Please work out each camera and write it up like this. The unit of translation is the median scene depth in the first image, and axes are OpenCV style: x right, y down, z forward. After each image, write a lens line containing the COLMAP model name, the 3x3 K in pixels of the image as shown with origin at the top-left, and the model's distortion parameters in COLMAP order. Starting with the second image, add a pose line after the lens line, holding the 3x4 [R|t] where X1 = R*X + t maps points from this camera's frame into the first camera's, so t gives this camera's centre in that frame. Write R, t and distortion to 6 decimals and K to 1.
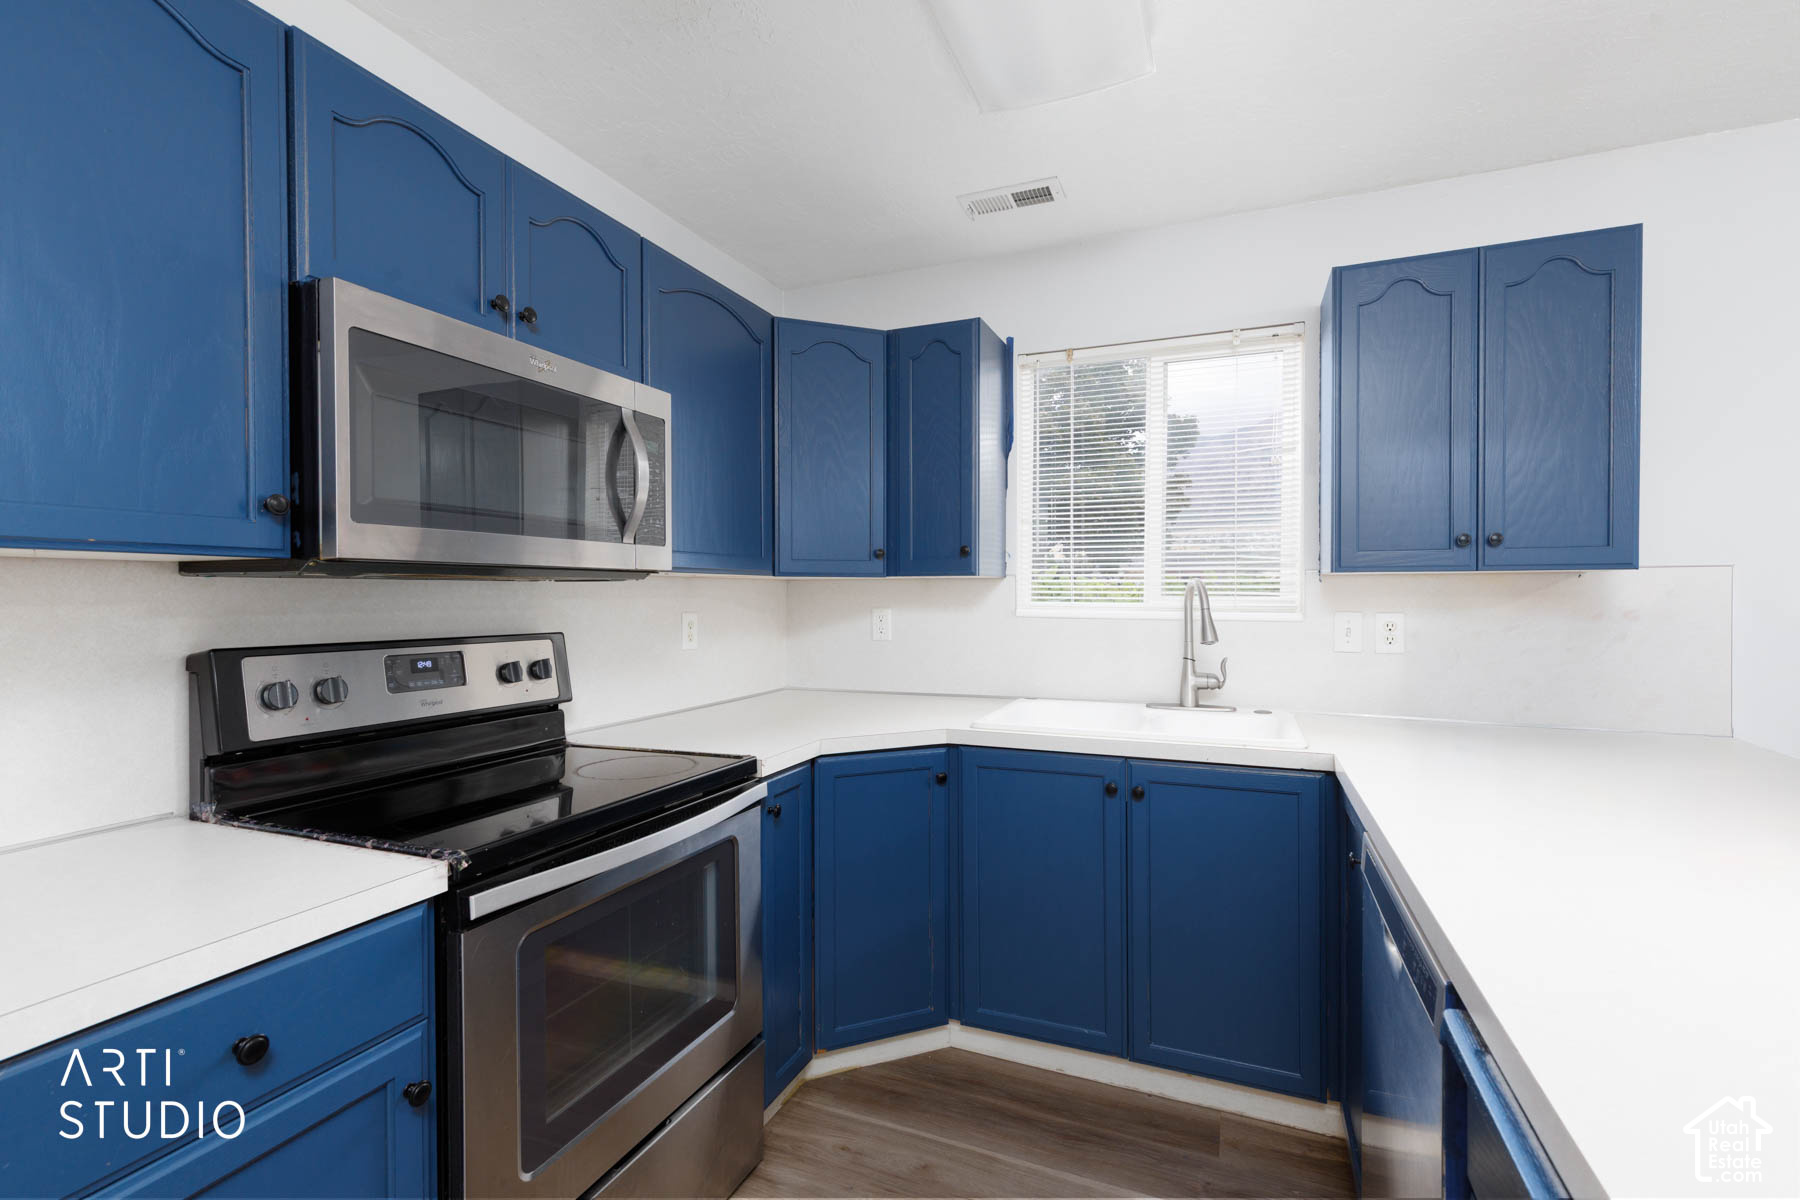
lens RADIAL K [[804.9, 0, 902.2], [0, 804.9, 603.3], [0, 0, 1]] dist [0.005847, 0.000205]
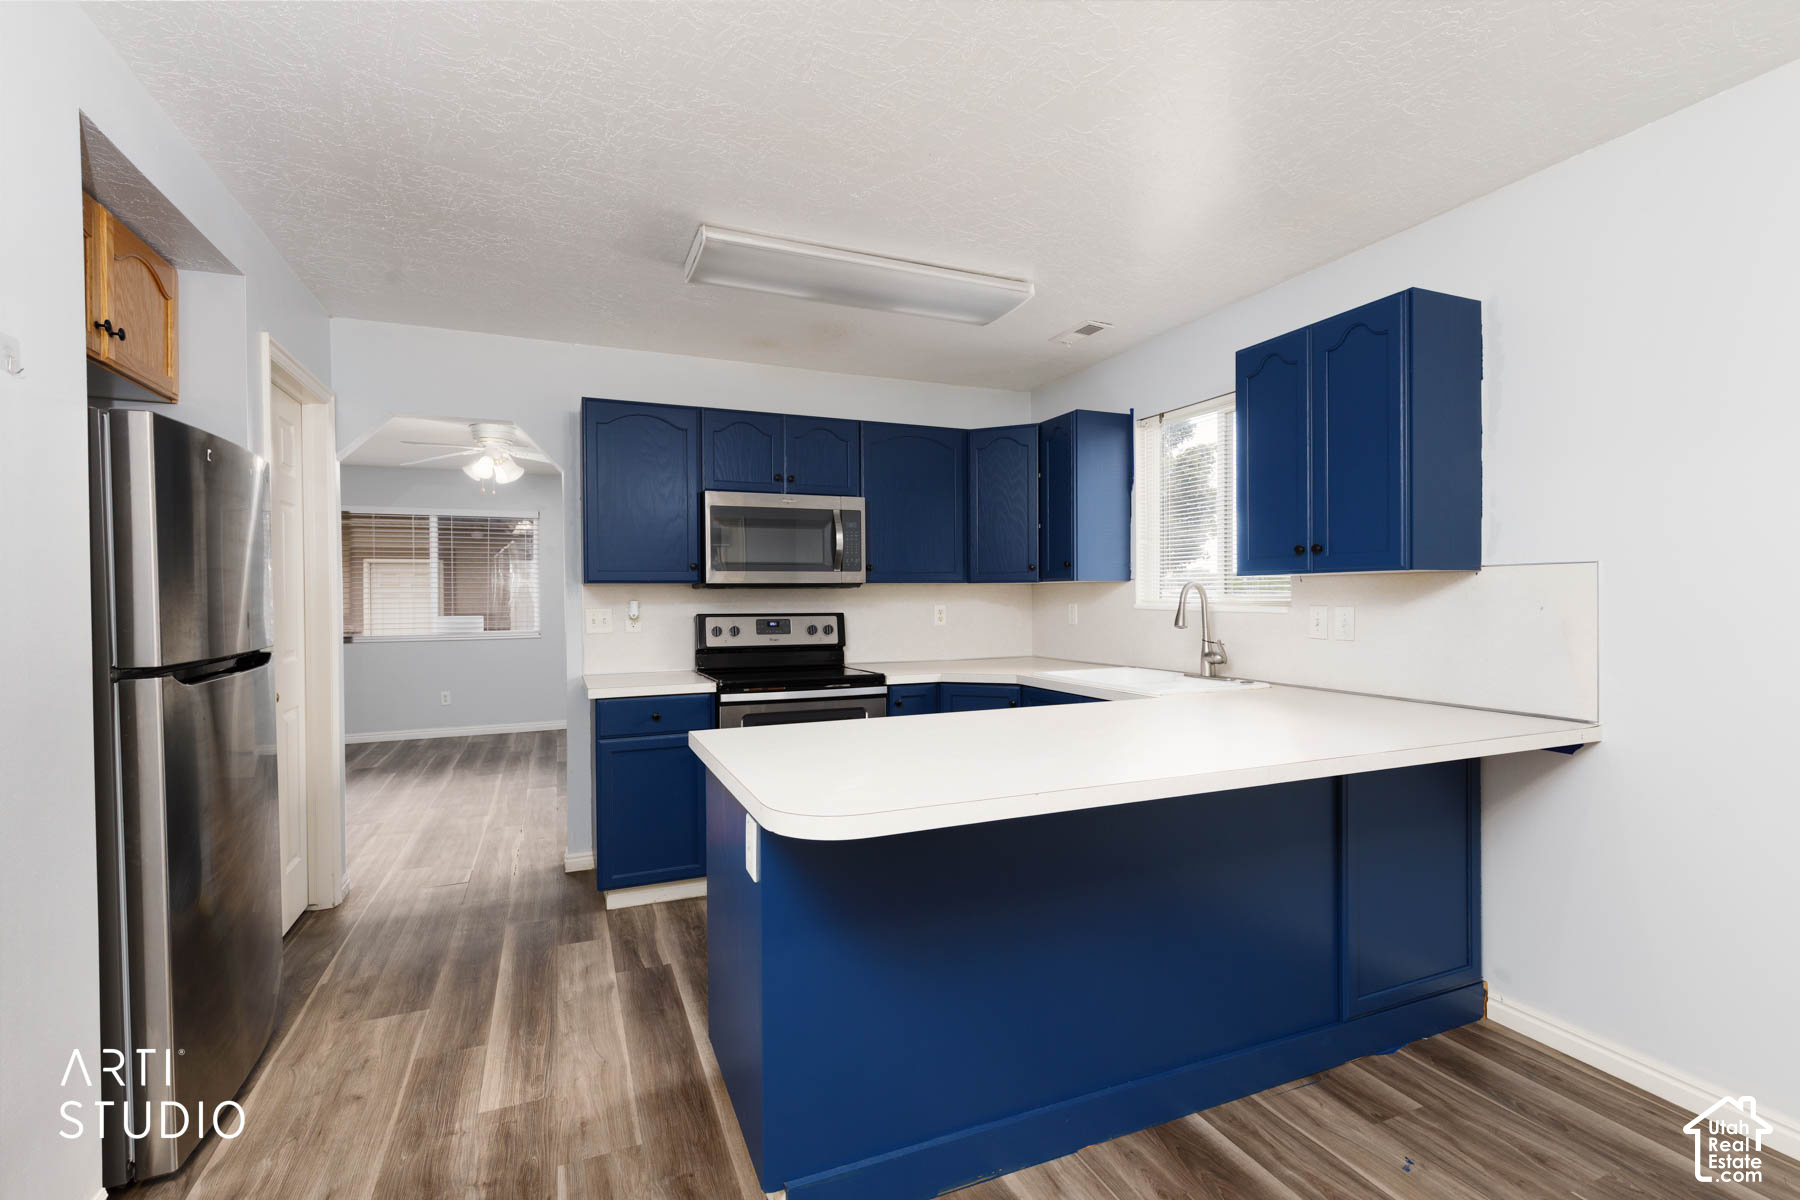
lens RADIAL K [[804.9, 0, 900.1], [0, 804.9, 601.0], [0, 0, 1]] dist [0.005847, 0.000205]
pose [[0.715014, 0.001014, -0.699110, 1.244003], [-0.002443, 0.999996, -0.001048, 0.008029], [0.699106, 0.002458, 0.715014, -0.420356]]
